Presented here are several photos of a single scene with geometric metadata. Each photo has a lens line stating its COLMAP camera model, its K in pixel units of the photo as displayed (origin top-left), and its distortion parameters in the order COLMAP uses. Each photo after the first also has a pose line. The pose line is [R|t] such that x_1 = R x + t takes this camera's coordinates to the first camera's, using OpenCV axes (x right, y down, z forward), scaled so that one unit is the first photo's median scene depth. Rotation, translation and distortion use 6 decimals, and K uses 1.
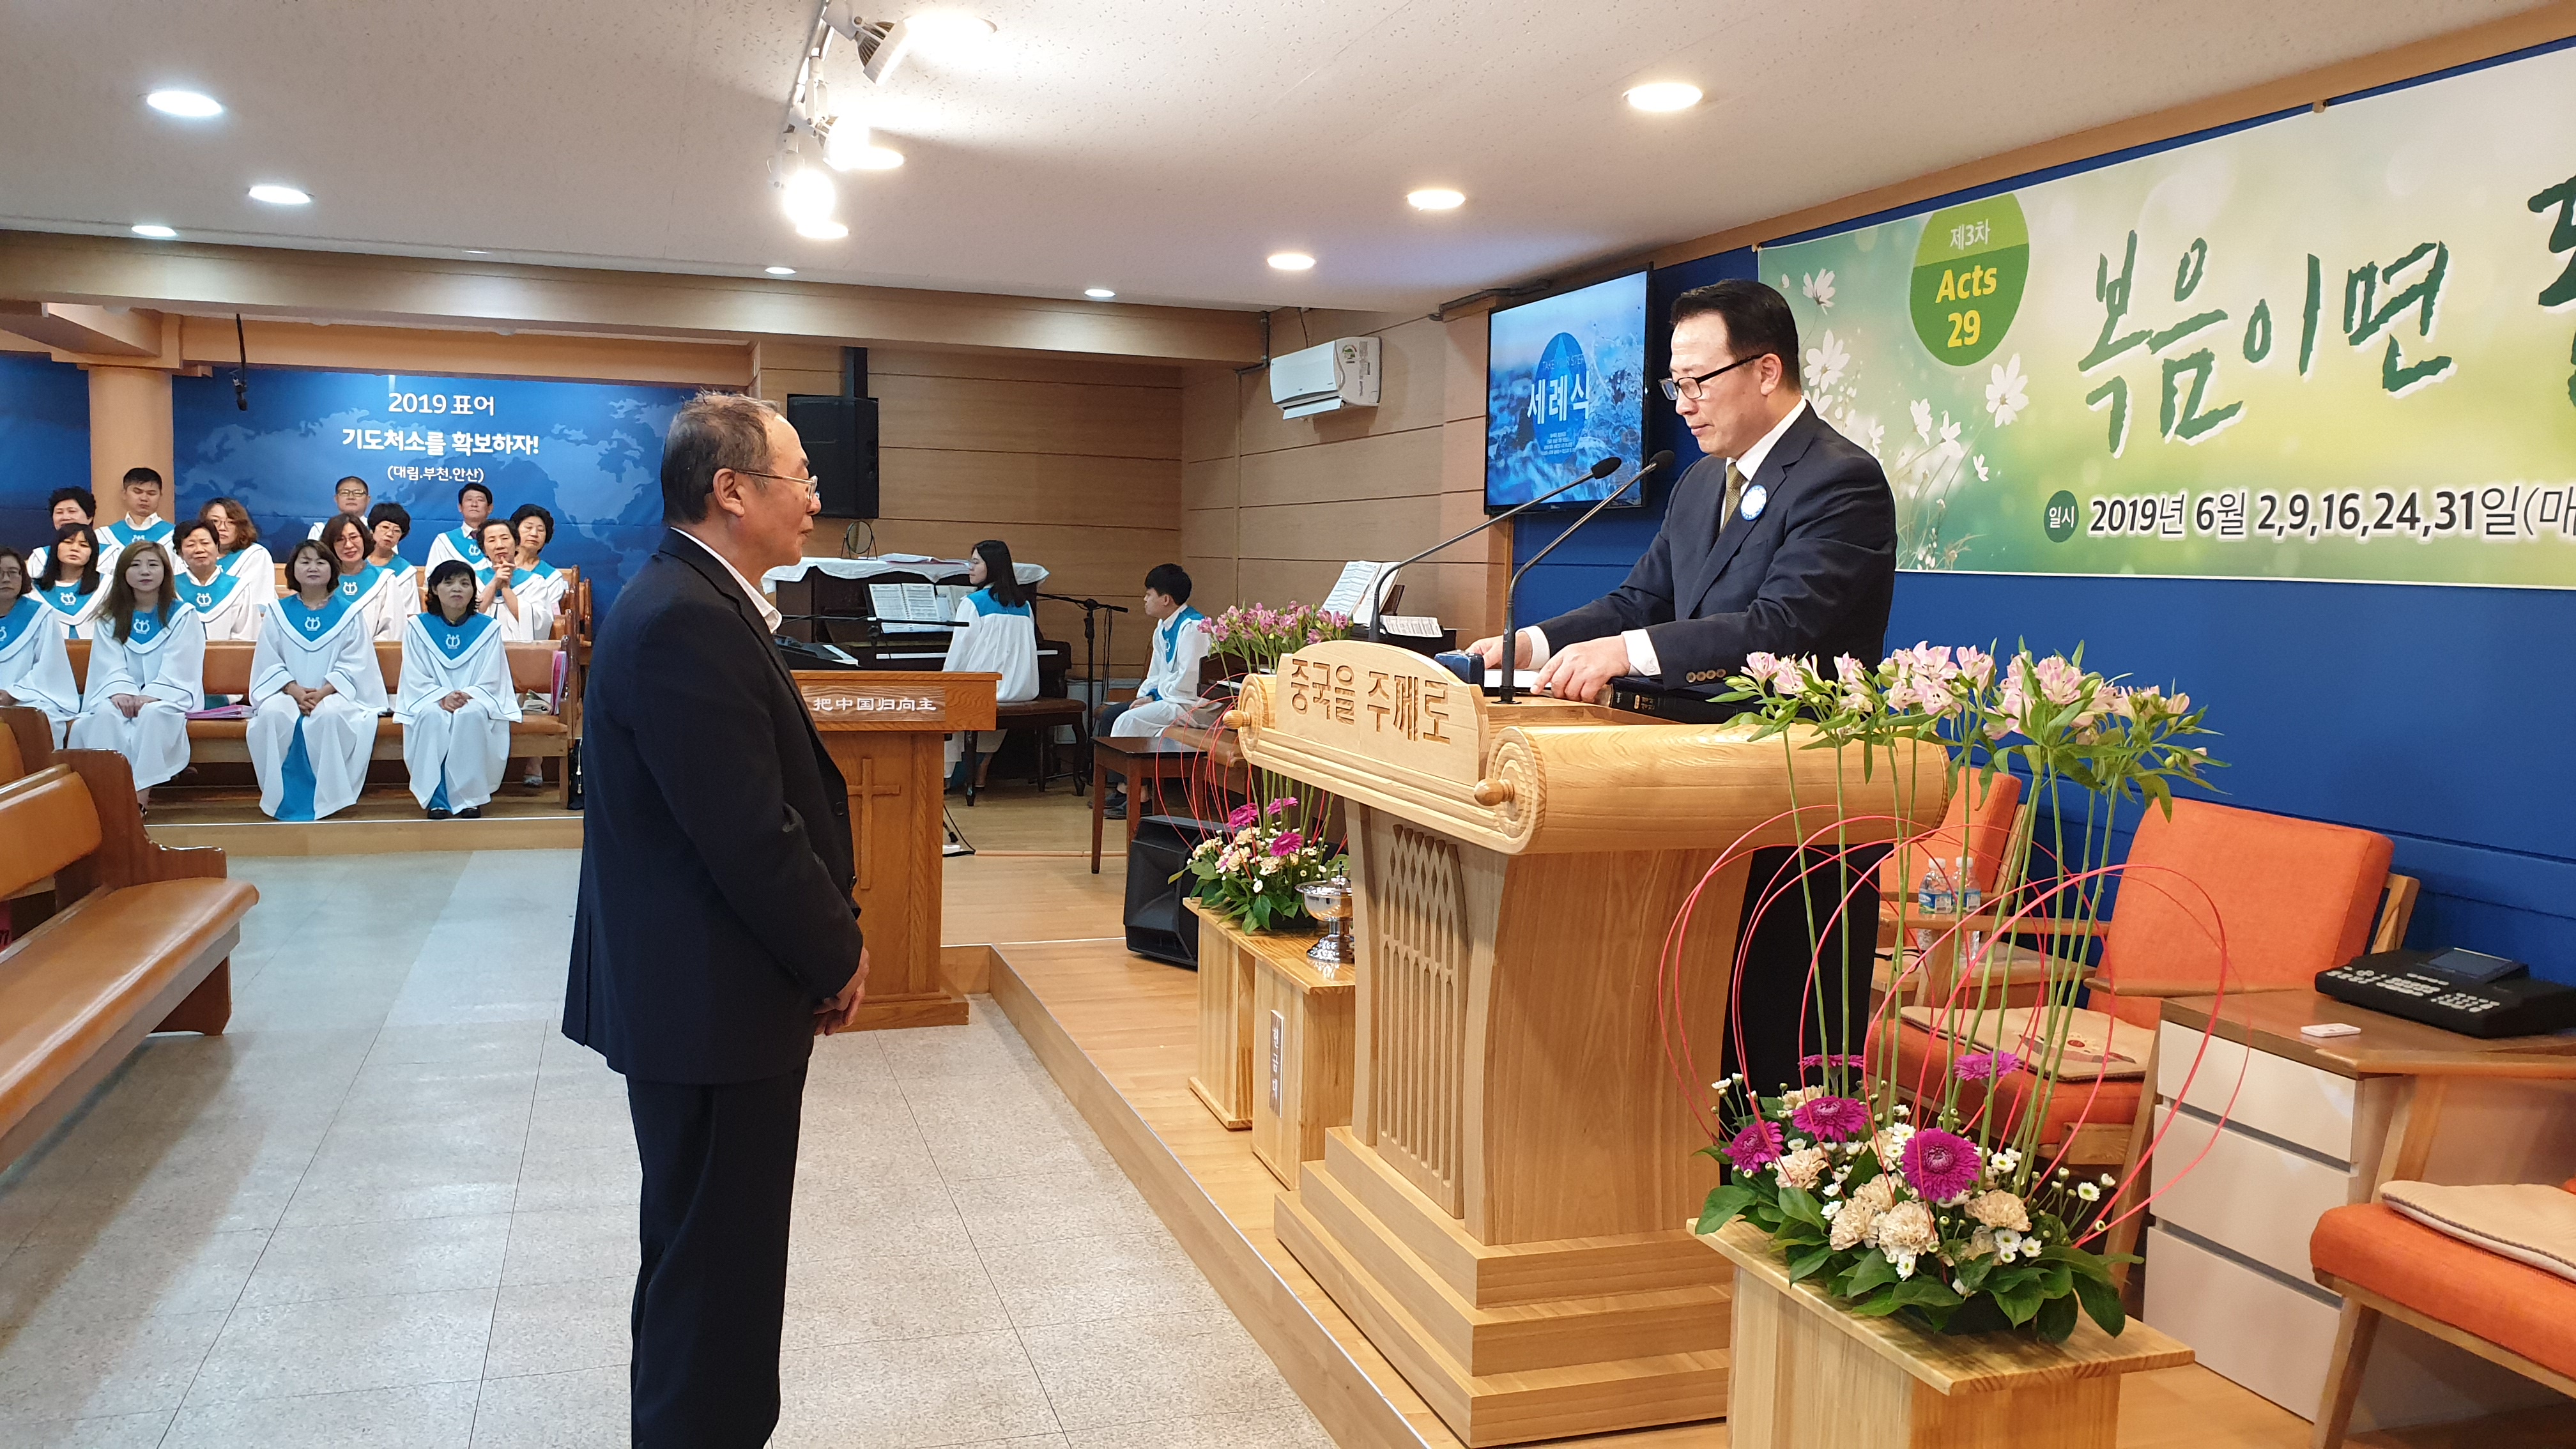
lens RADIAL K [[2045.2, 0, 1285.4], [0, 2045.2, 735.7], [0, 0, 1]] dist [0.034406, -0.024378]
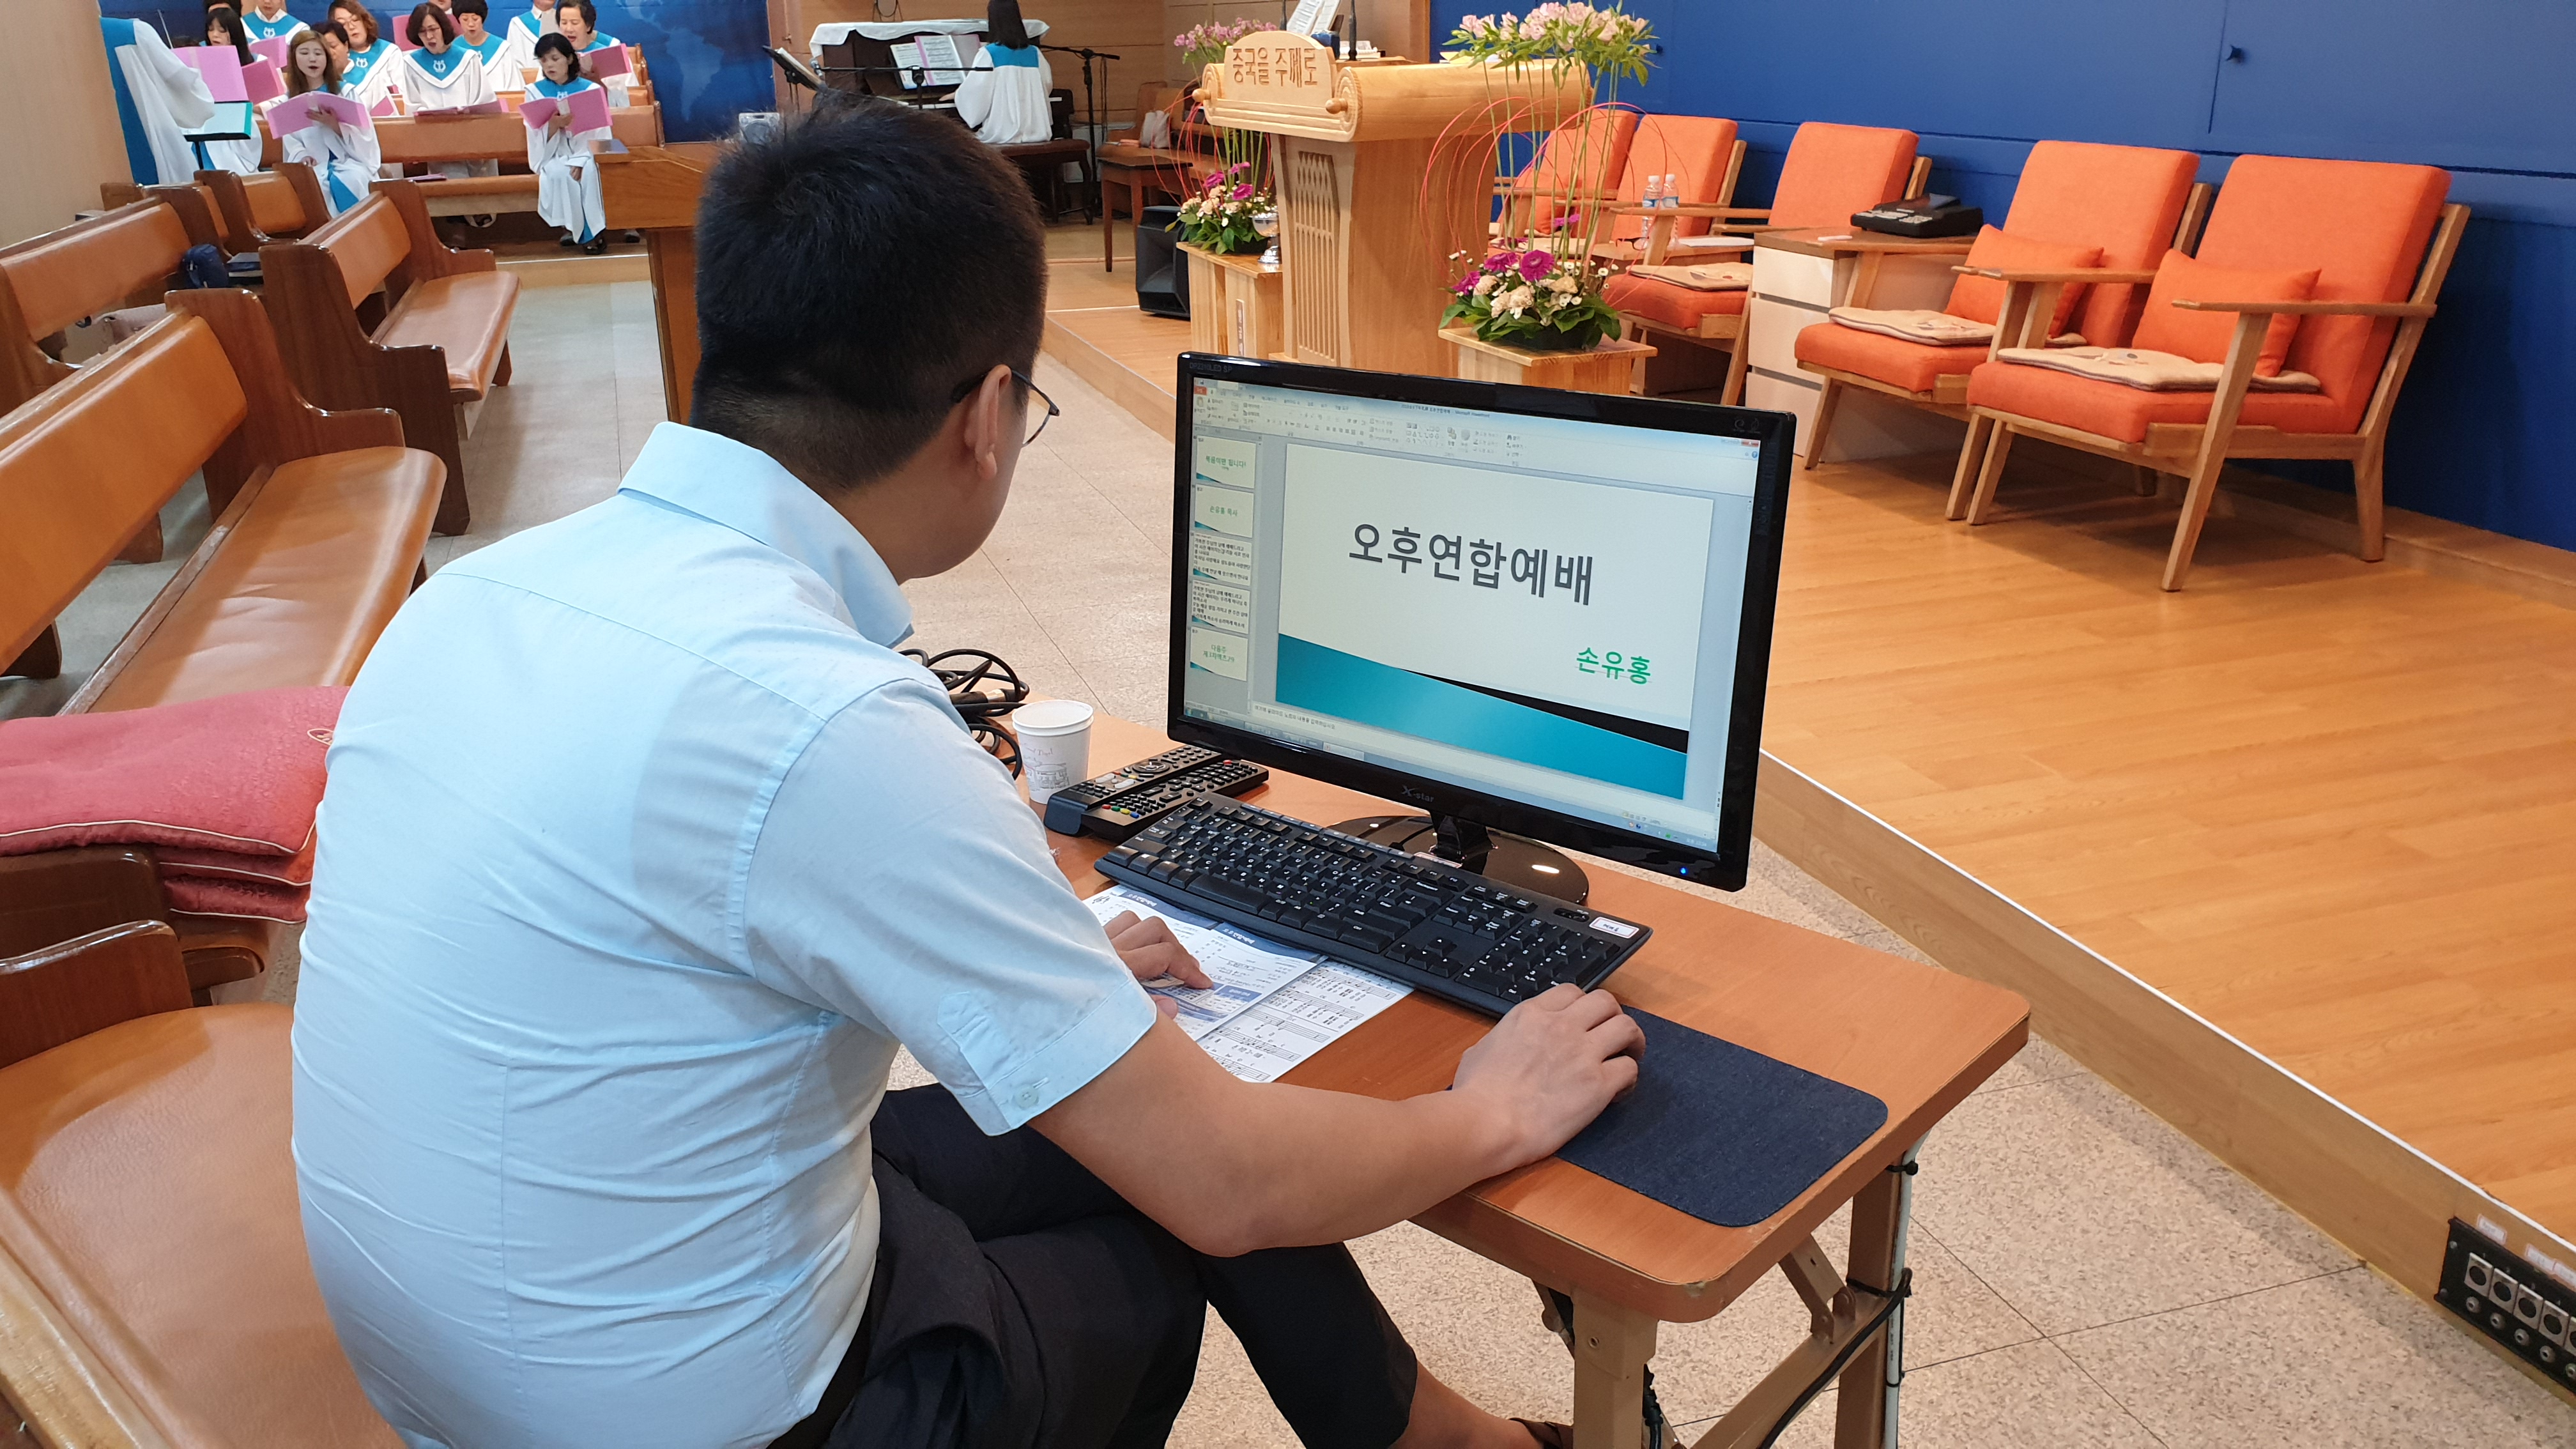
lens RADIAL K [[2045.2, 0, 1228.2], [0, 2045.2, 751.9], [0, 0, 1]] dist [0.034406, -0.024378]
pose [[0.998608, -0.038109, -0.036474, 0.029763], [0.046086, 0.966696, 0.251742, 0.071992], [0.025666, -0.253073, 0.967107, -0.565146]]
